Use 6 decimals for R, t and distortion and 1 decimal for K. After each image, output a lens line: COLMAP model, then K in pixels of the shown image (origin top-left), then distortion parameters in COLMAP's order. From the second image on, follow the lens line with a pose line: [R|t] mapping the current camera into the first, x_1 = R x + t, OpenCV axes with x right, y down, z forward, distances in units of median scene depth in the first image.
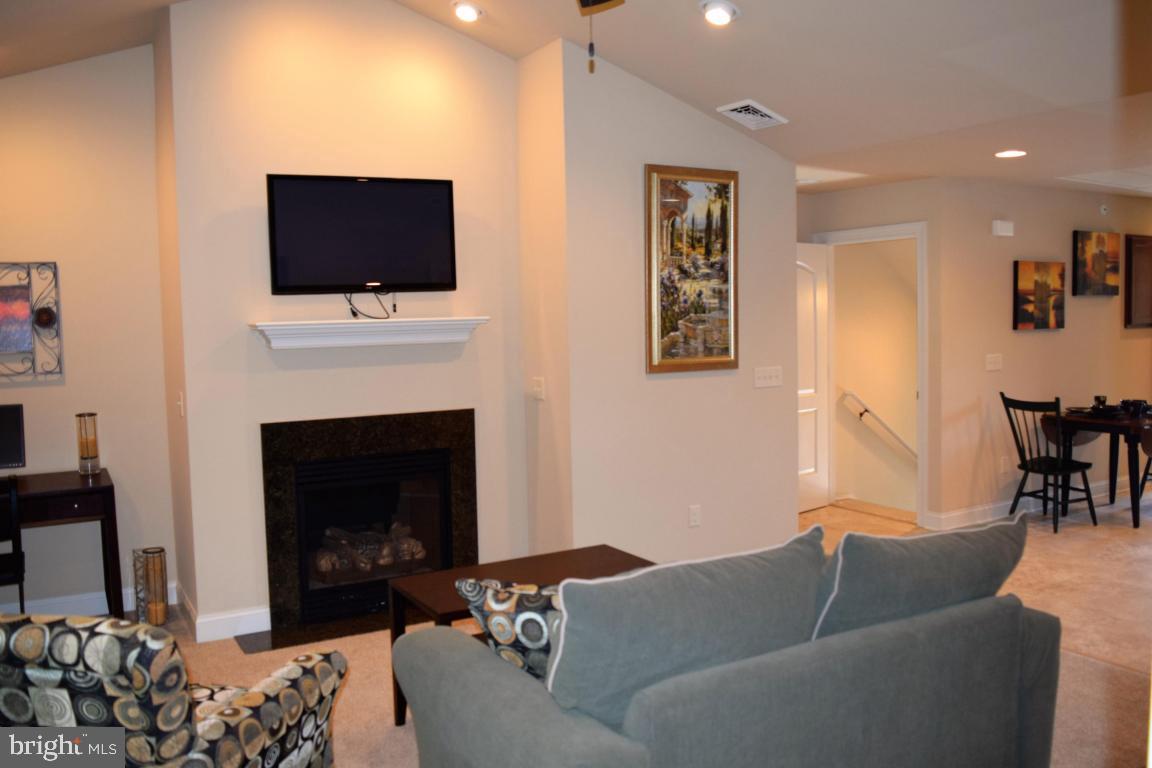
lens RADIAL K [[912.7, 0, 577.7], [0, 912.7, 377.8], [0, 0, 1]] dist [-0.093212, 0.013262]
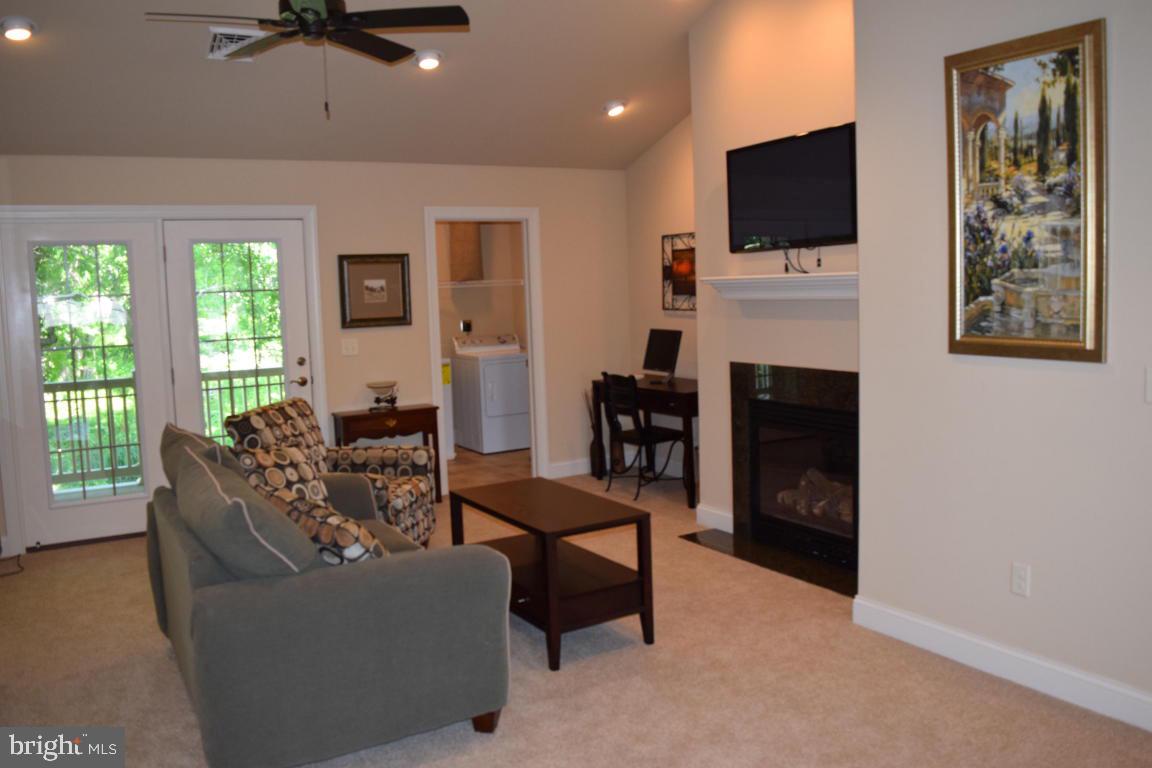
lens RADIAL K [[945.0, 0, 576.0], [0, 945.0, 384.0], [0, 0, 1]] dist [-0.093422, 0.004944]
pose [[0.010380, 0.126347, -0.991932, 0.789201], [-0.031935, 0.991521, 0.125960, -0.062536], [0.999436, 0.030370, 0.014327, 0.688715]]
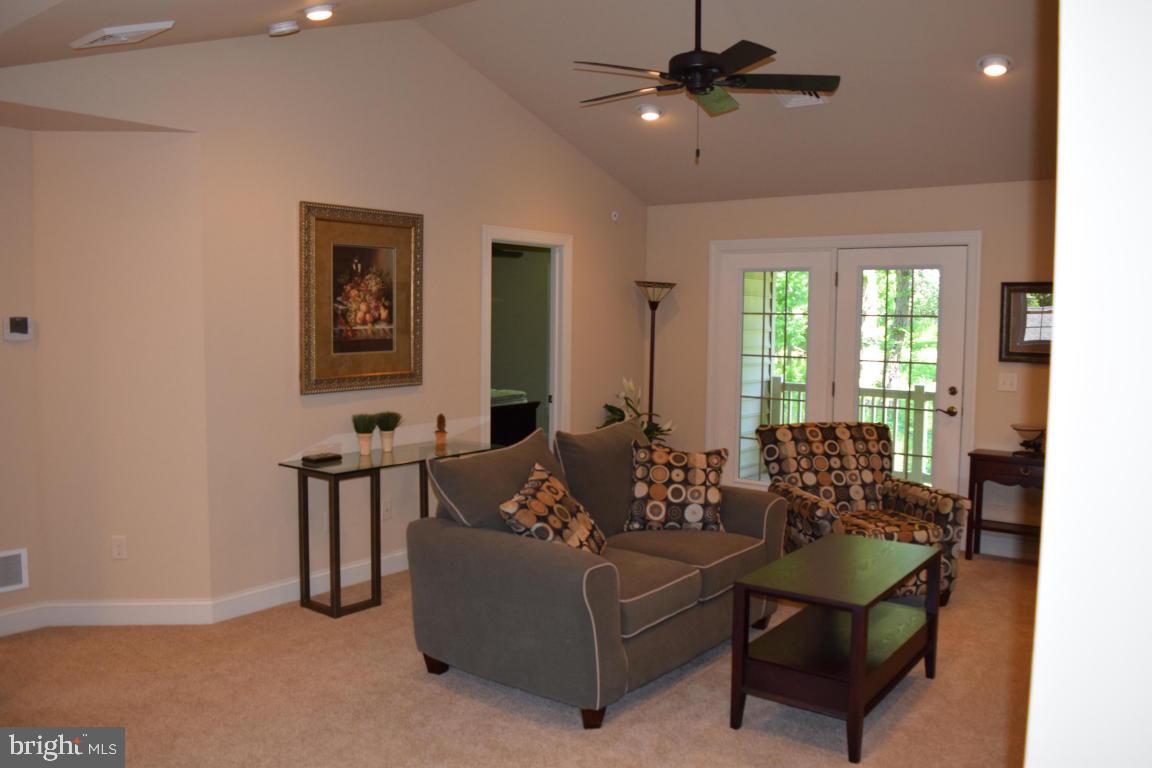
lens RADIAL K [[907.4, 0, 576.6], [0, 907.4, 377.2], [0, 0, 1]] dist [-0.096602, 0.021921]
pose [[-0.922447, 0.038683, -0.384181, 0.429218], [-0.016167, 0.990227, 0.138522, -0.094737], [0.385785, 0.133990, -0.912807, 1.224023]]
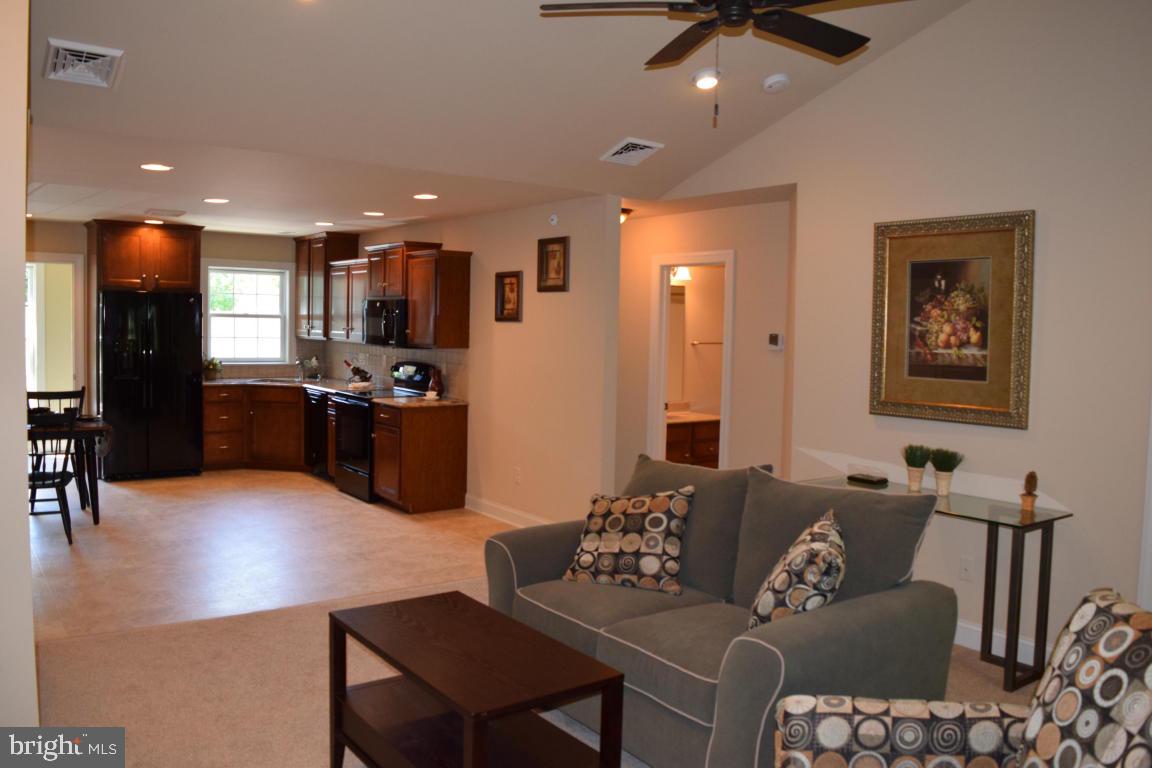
lens RADIAL K [[907.4, 0, 576.6], [0, 907.4, 377.2], [0, 0, 1]] dist [-0.096602, 0.021921]
pose [[-0.116611, -0.041327, 0.992317, -0.595228], [0.047450, 0.997761, 0.047130, -0.038789], [-0.992043, 0.052581, -0.114389, 0.660325]]
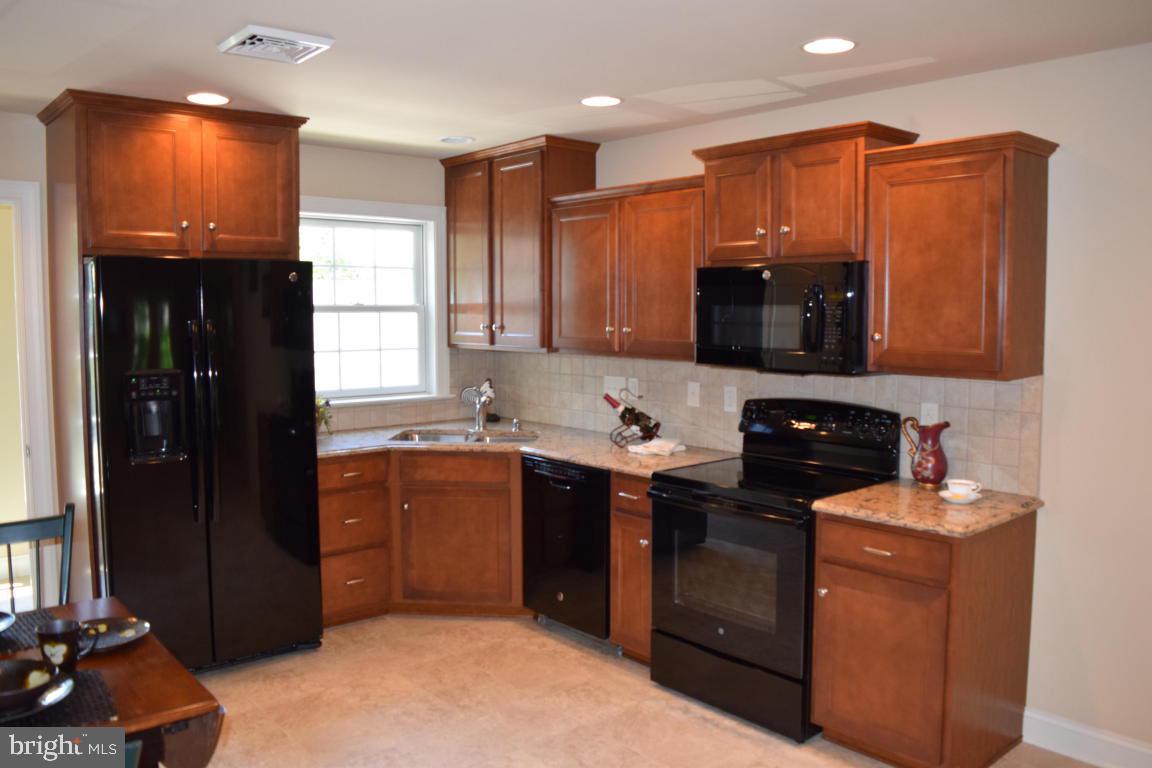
lens RADIAL K [[907.4, 0, 576.6], [0, 907.4, 377.2], [0, 0, 1]] dist [-0.096602, 0.021921]
pose [[-0.190000, -0.053383, 0.980332, 0.371970], [0.072649, 0.995019, 0.068263, -0.088647], [-0.979093, 0.084190, -0.185175, 1.097228]]
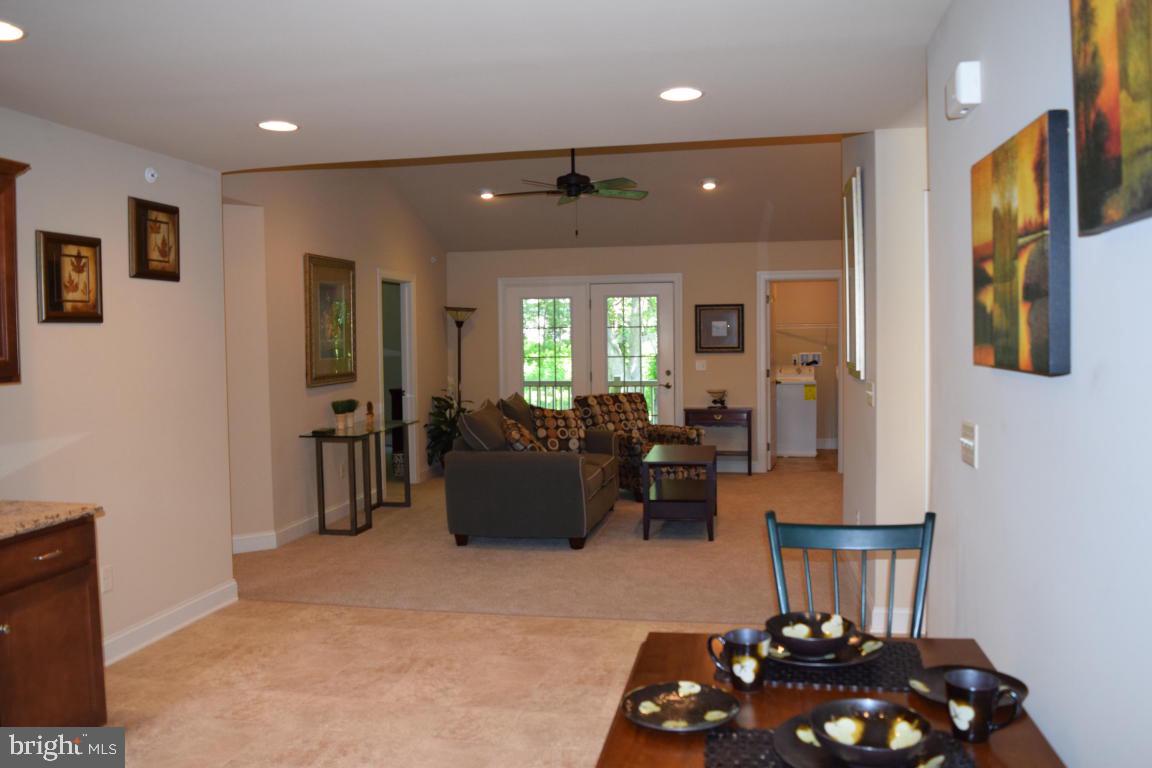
lens RADIAL K [[907.4, 0, 576.6], [0, 907.4, 377.2], [0, 0, 1]] dist [-0.096602, 0.021921]
pose [[-0.649692, 0.063739, -0.757521, 1.106526], [-0.022725, 0.994405, 0.103161, -0.105508], [0.759858, 0.084237, -0.644608, 1.433876]]
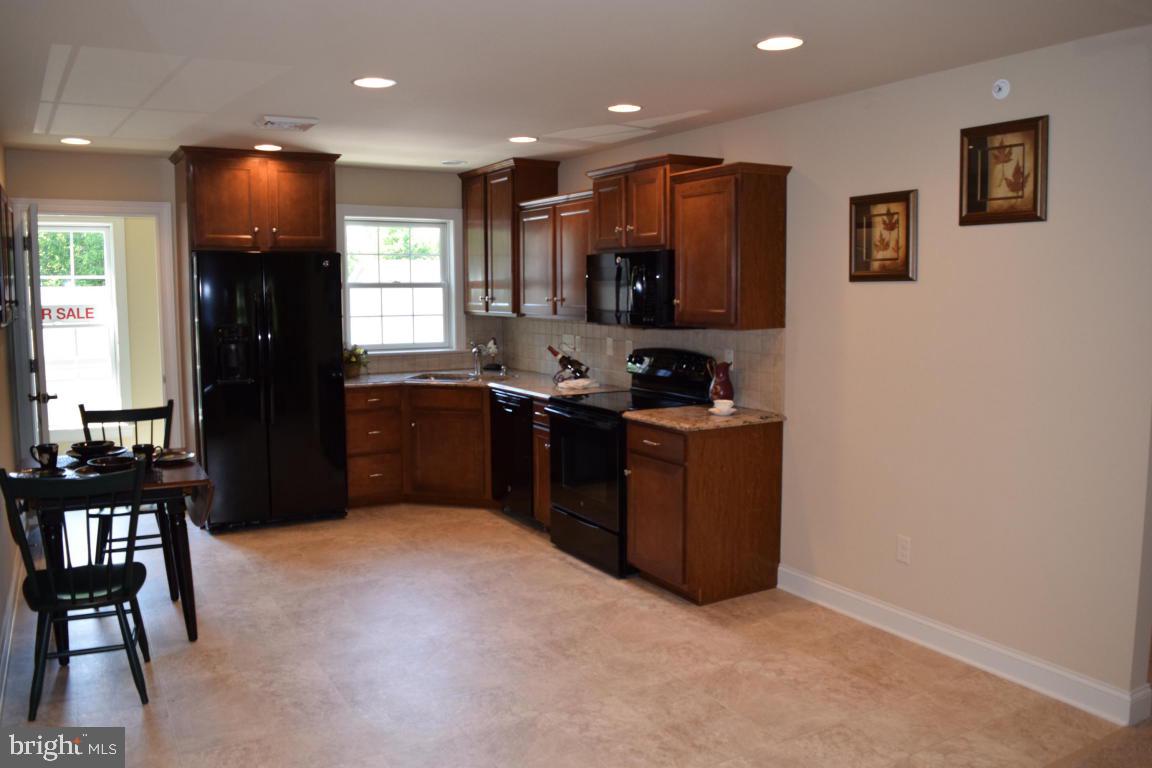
lens RADIAL K [[907.4, 0, 576.6], [0, 907.4, 377.2], [0, 0, 1]] dist [-0.096602, 0.021921]
pose [[-0.005035, -0.076805, 0.997033, 0.014291], [0.072629, 0.994385, 0.076967, -0.059783], [-0.997346, 0.072801, 0.000571, 0.874152]]
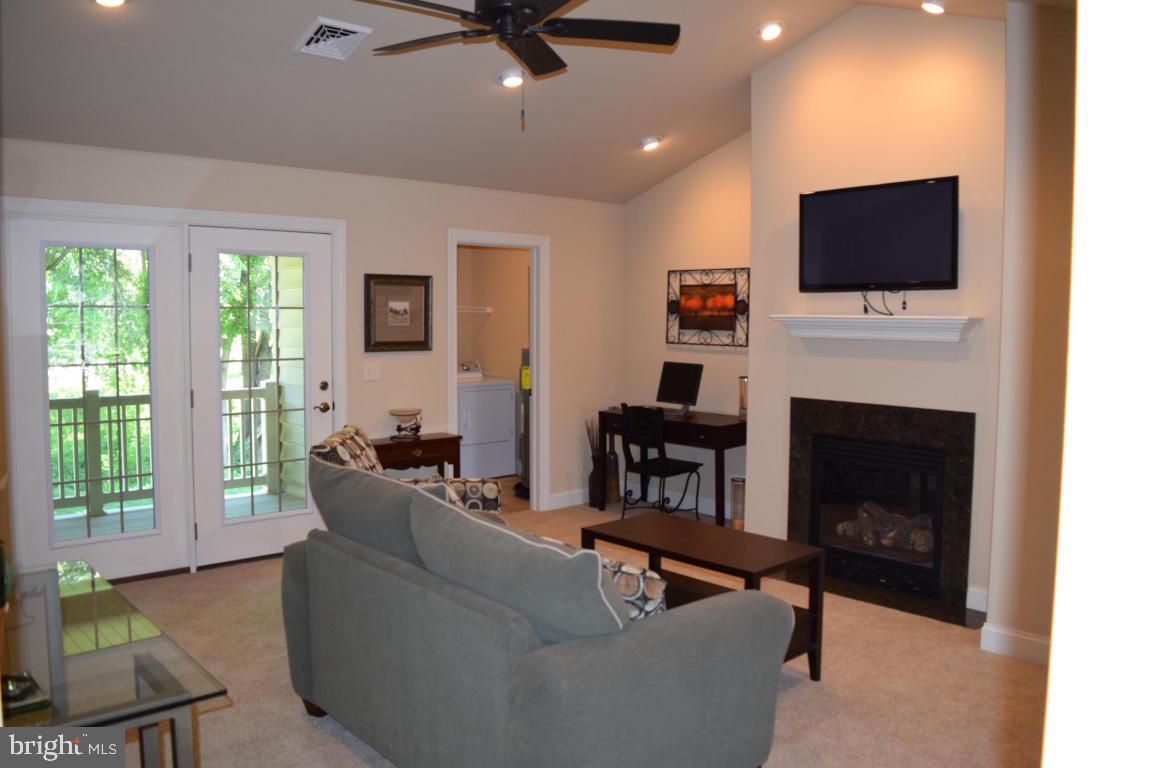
lens RADIAL K [[907.4, 0, 576.6], [0, 907.4, 377.2], [0, 0, 1]] dist [-0.096602, 0.021921]
pose [[0.216617, 0.092799, -0.971836, 0.693210], [-0.075828, 0.994064, 0.078020, -0.044168], [0.973307, 0.056792, 0.222367, 0.387259]]
